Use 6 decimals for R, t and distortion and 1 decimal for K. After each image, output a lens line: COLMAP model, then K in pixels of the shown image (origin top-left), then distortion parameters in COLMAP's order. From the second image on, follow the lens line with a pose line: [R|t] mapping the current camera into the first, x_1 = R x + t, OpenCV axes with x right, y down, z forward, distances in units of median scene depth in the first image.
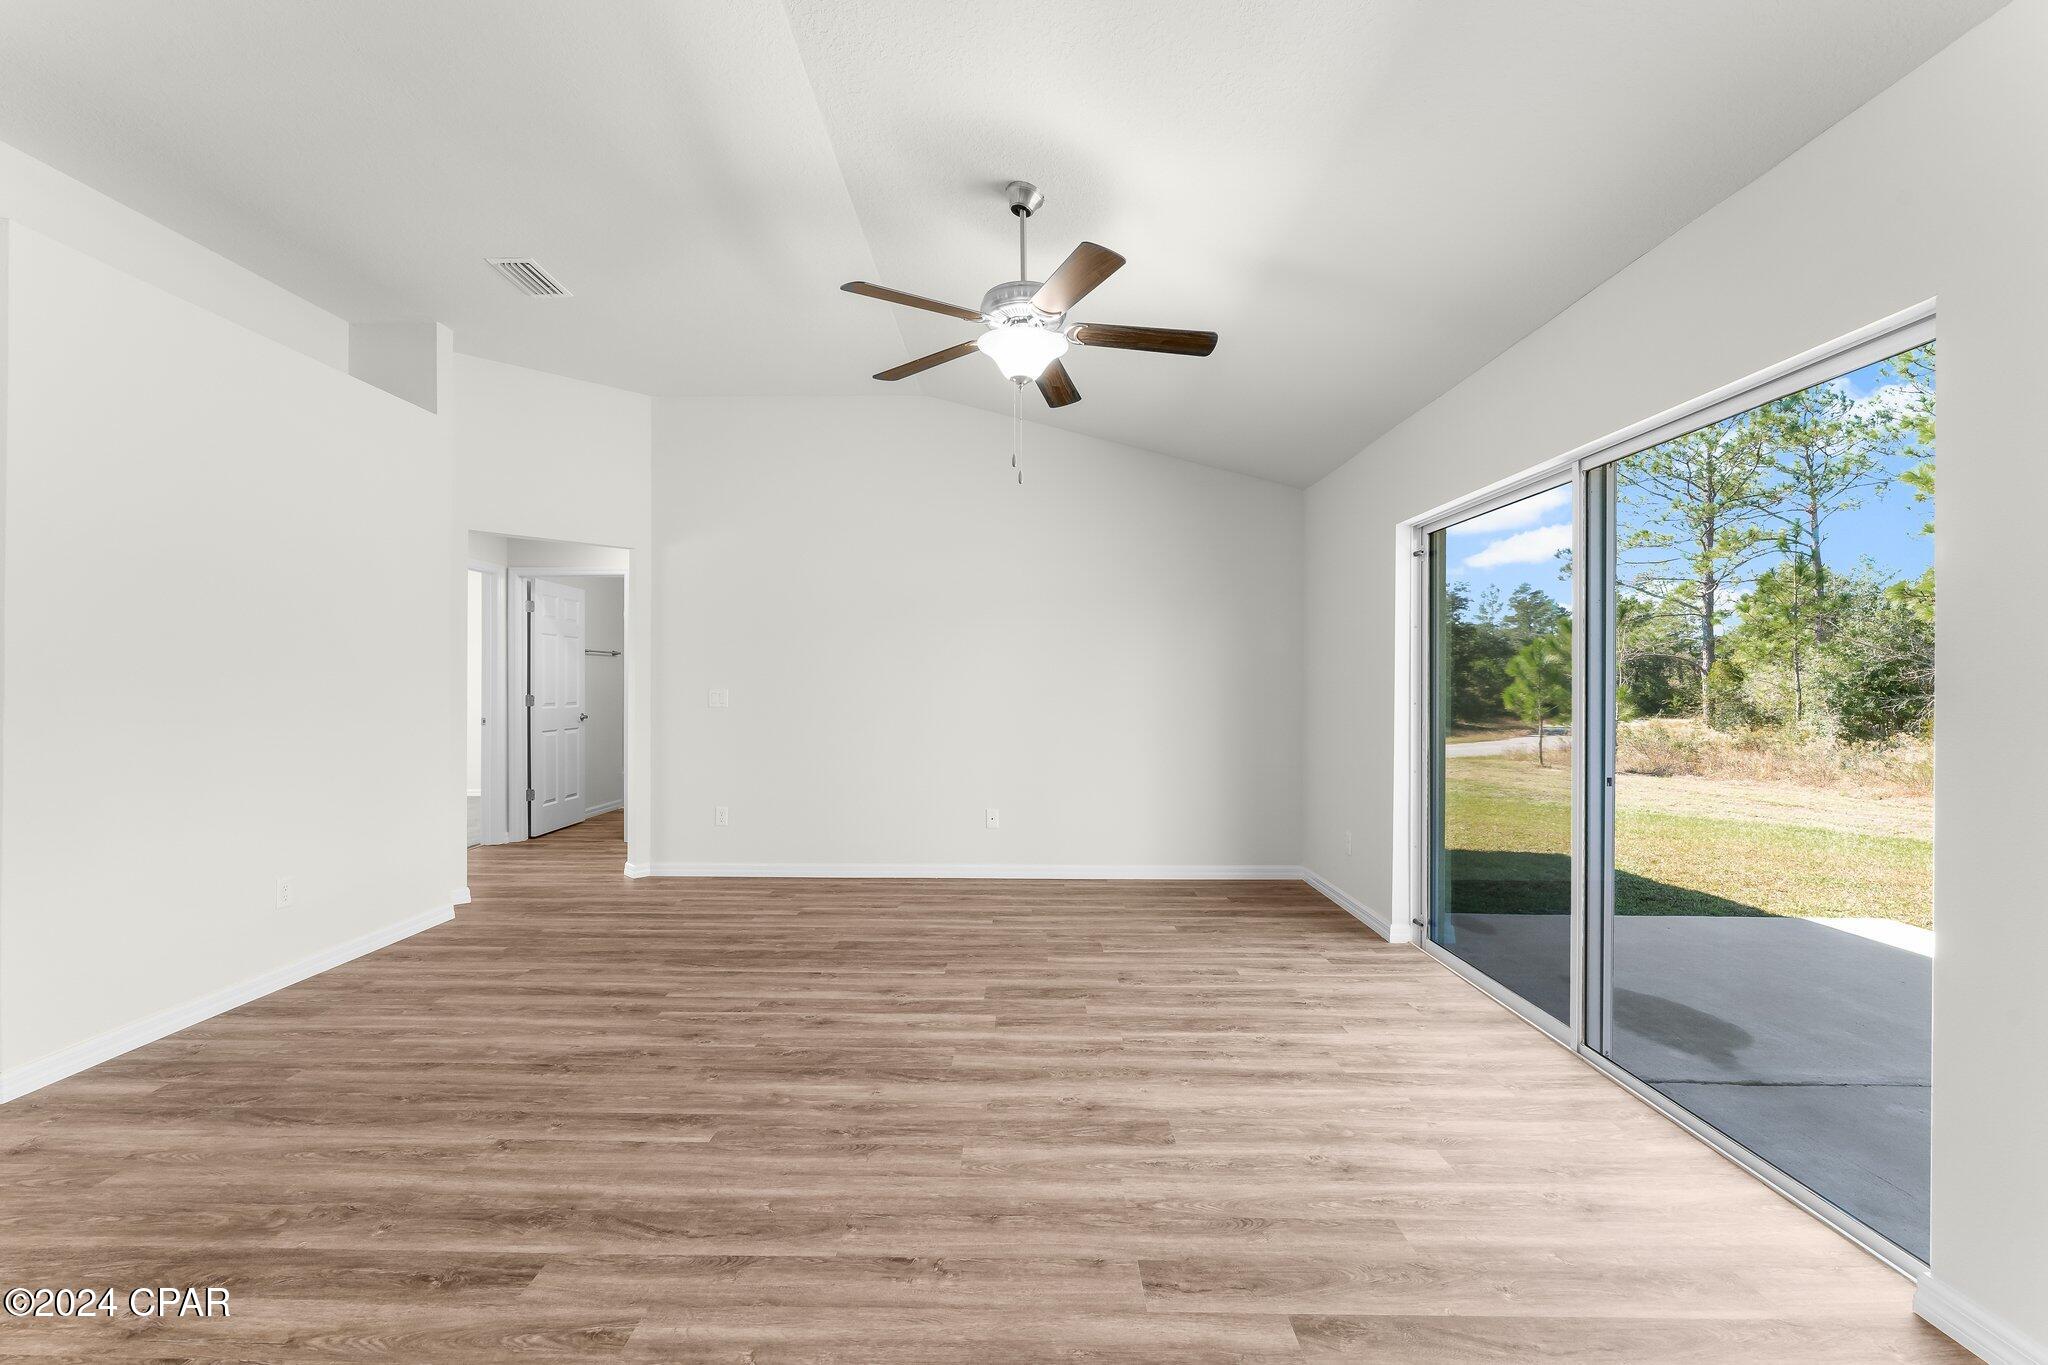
lens RADIAL K [[859.6, 0, 1012.5], [0, 859.6, 682.6], [0, 0, 1]] dist [-0.003180, -0.000230]
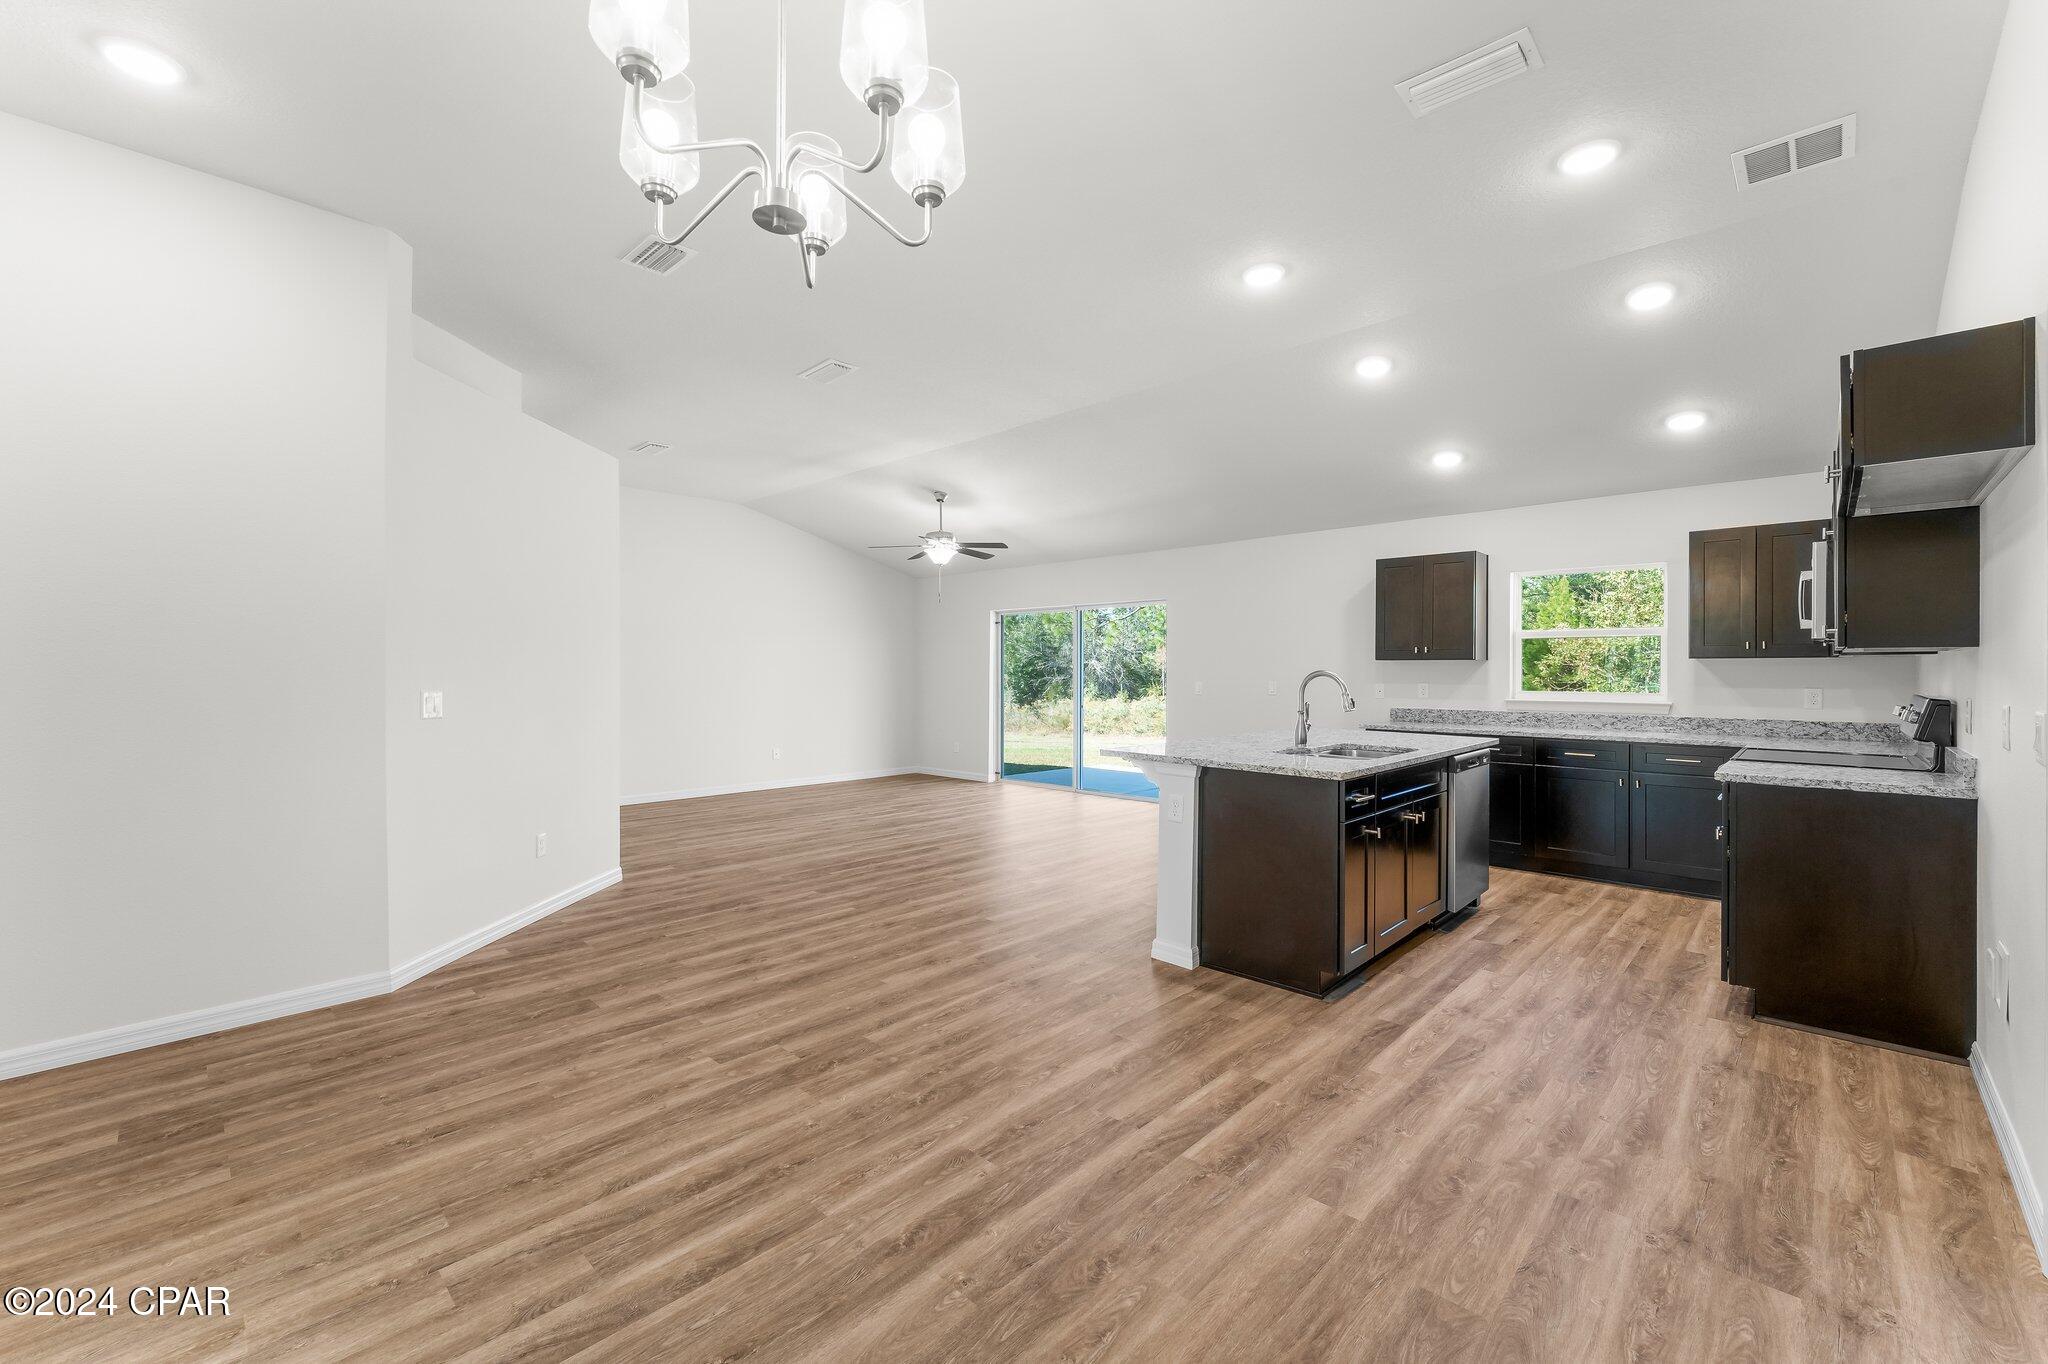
lens RADIAL K [[827.5, 0, 1020.4], [0, 827.5, 692.5], [0, 0, 1]] dist [0.002265, 0.000226]
pose [[0.686304, -0.020296, 0.727032, -1.593630], [-0.000688, 0.999592, 0.028554, -0.025587], [-0.727315, -0.020097, 0.686010, -0.896475]]
